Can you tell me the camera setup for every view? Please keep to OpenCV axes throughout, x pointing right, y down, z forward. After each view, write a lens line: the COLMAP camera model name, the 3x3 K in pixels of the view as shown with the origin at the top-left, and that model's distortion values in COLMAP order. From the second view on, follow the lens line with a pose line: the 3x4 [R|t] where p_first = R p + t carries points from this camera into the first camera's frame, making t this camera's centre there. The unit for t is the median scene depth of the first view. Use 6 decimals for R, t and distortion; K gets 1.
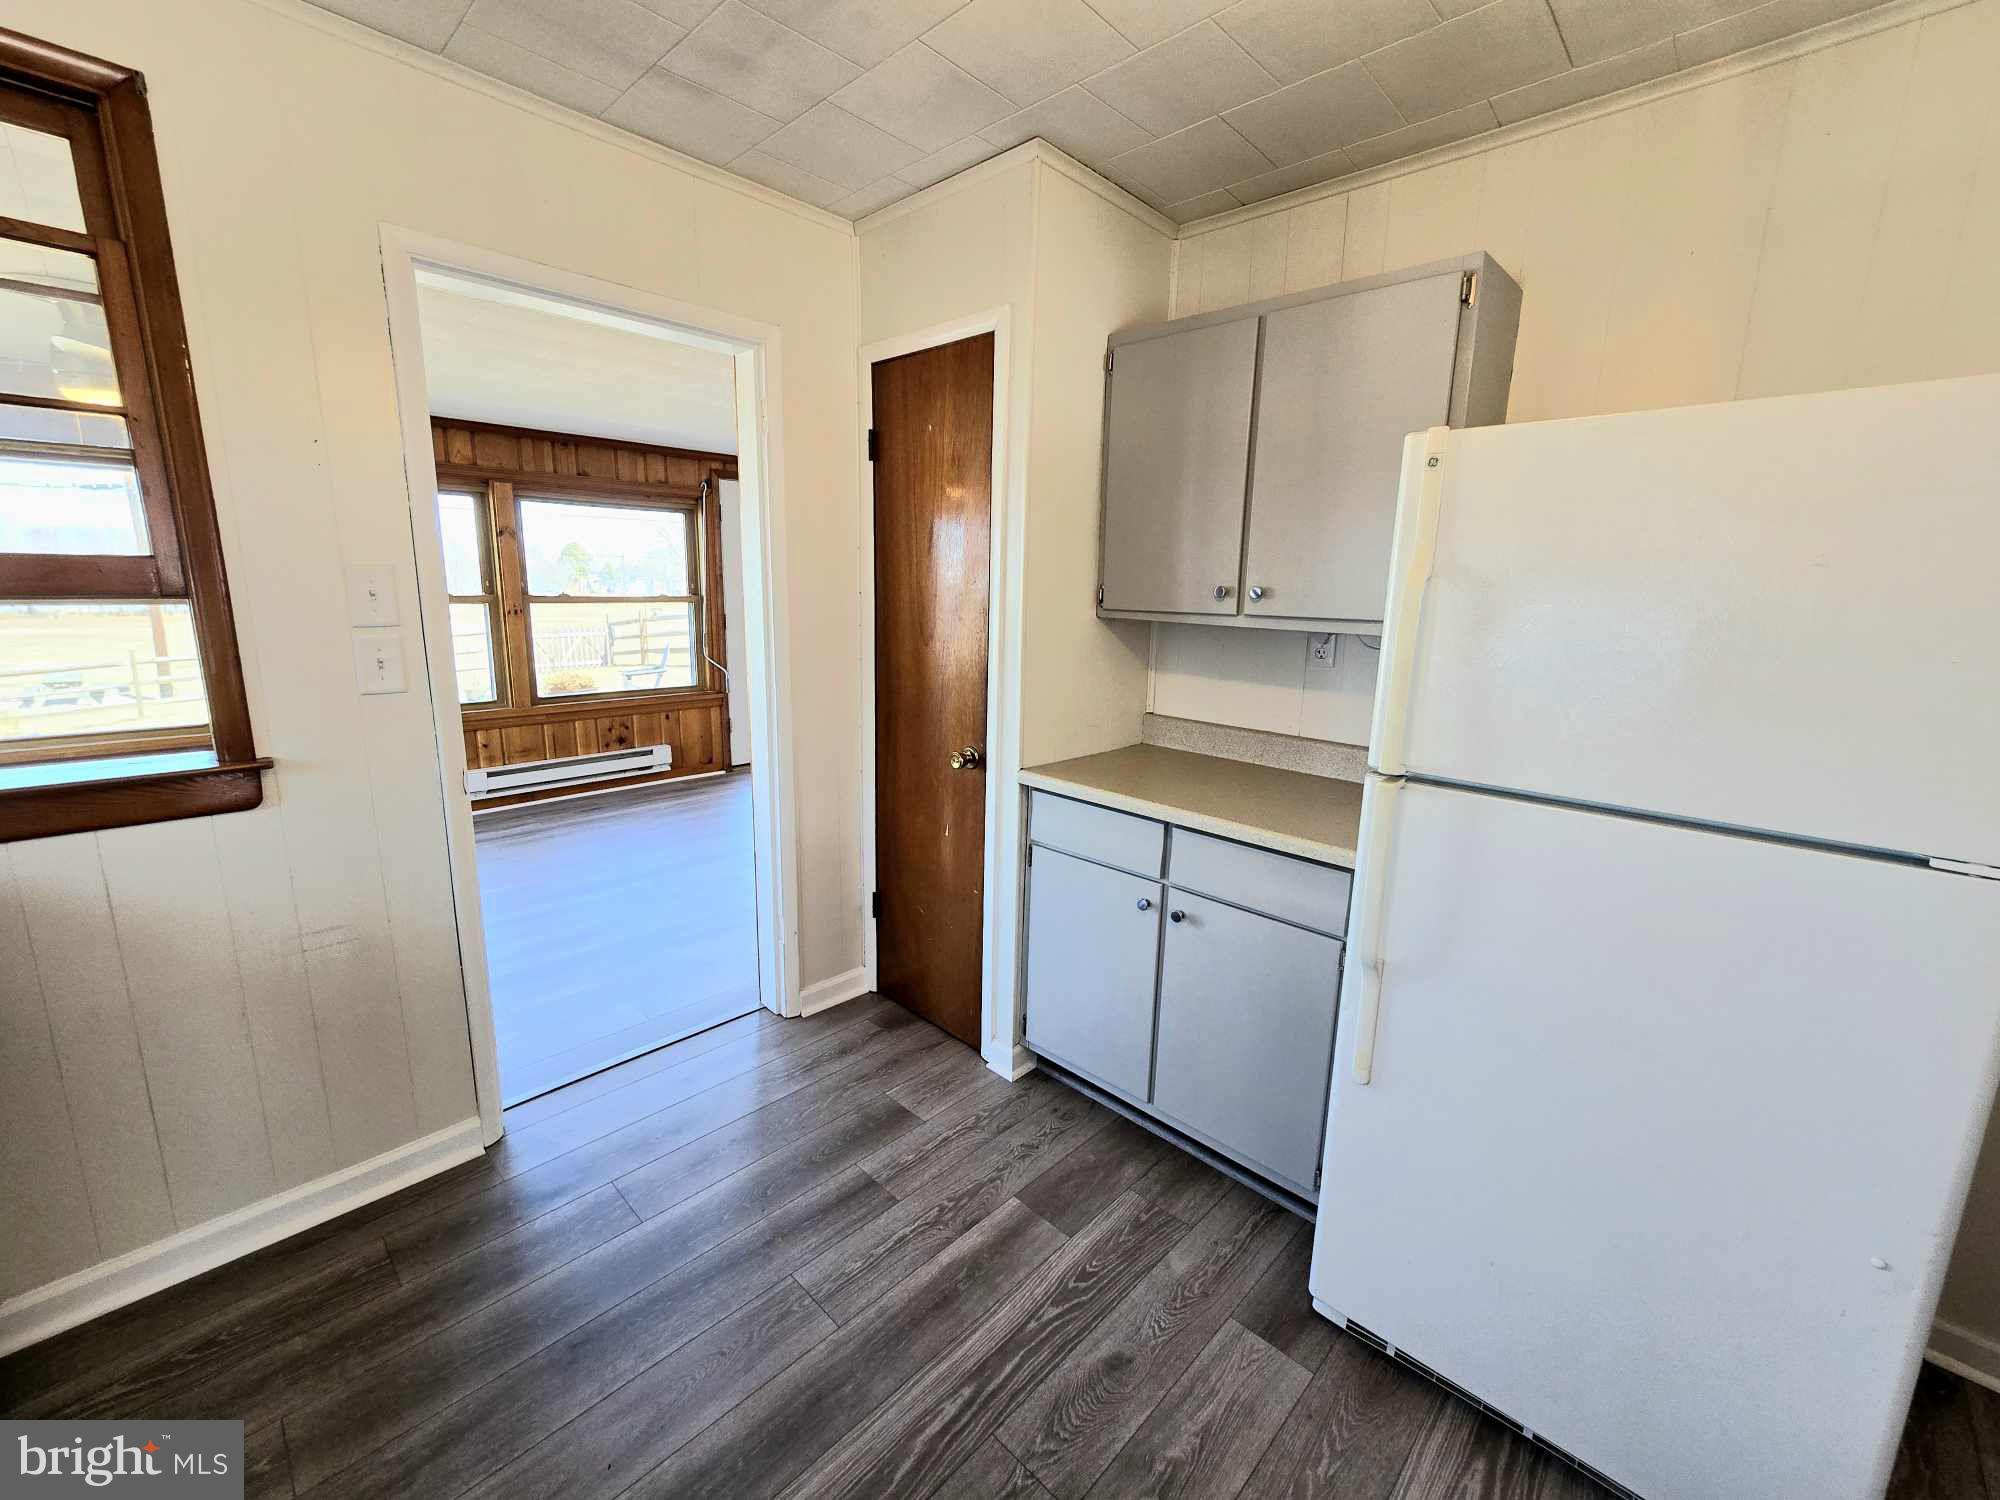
lens RADIAL K [[819.2, 0, 996.1], [0, 819.2, 742.3], [0, 0, 1]] dist [0.004696, 0.000185]
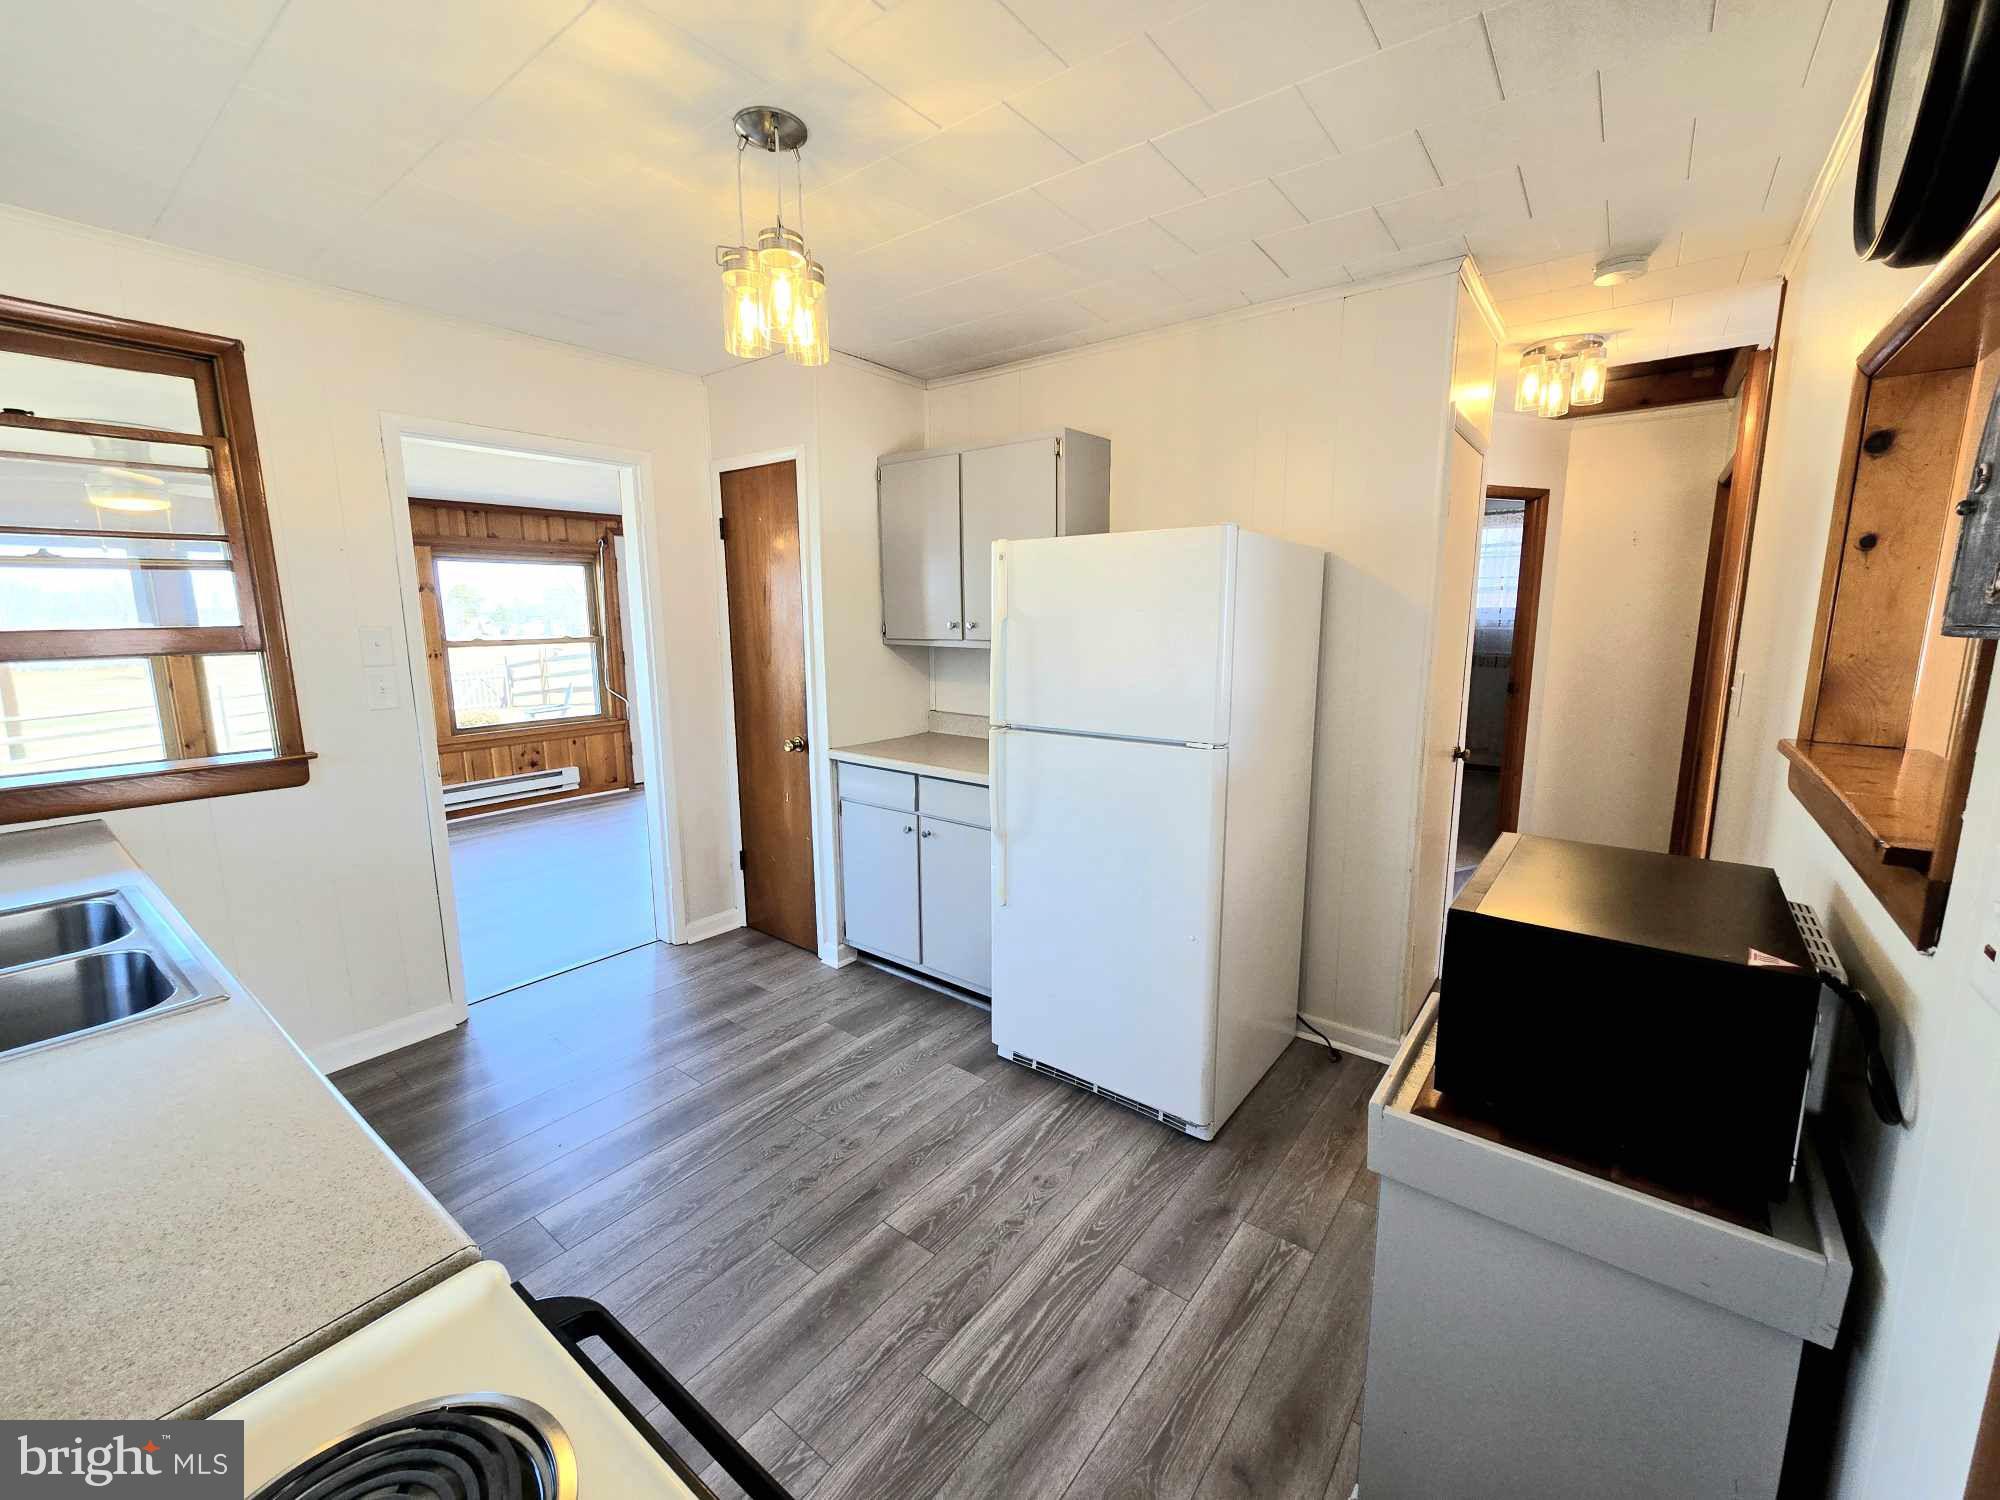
lens RADIAL K [[819.2, 0, 997.2], [0, 819.2, 743.7], [0, 0, 1]] dist [0.004696, 0.000185]
pose [[0.994143, -0.044424, 0.098516, 0.178646], [0.047511, 0.998443, -0.029215, 0.078861], [-0.097065, 0.033725, 0.994706, -0.480860]]
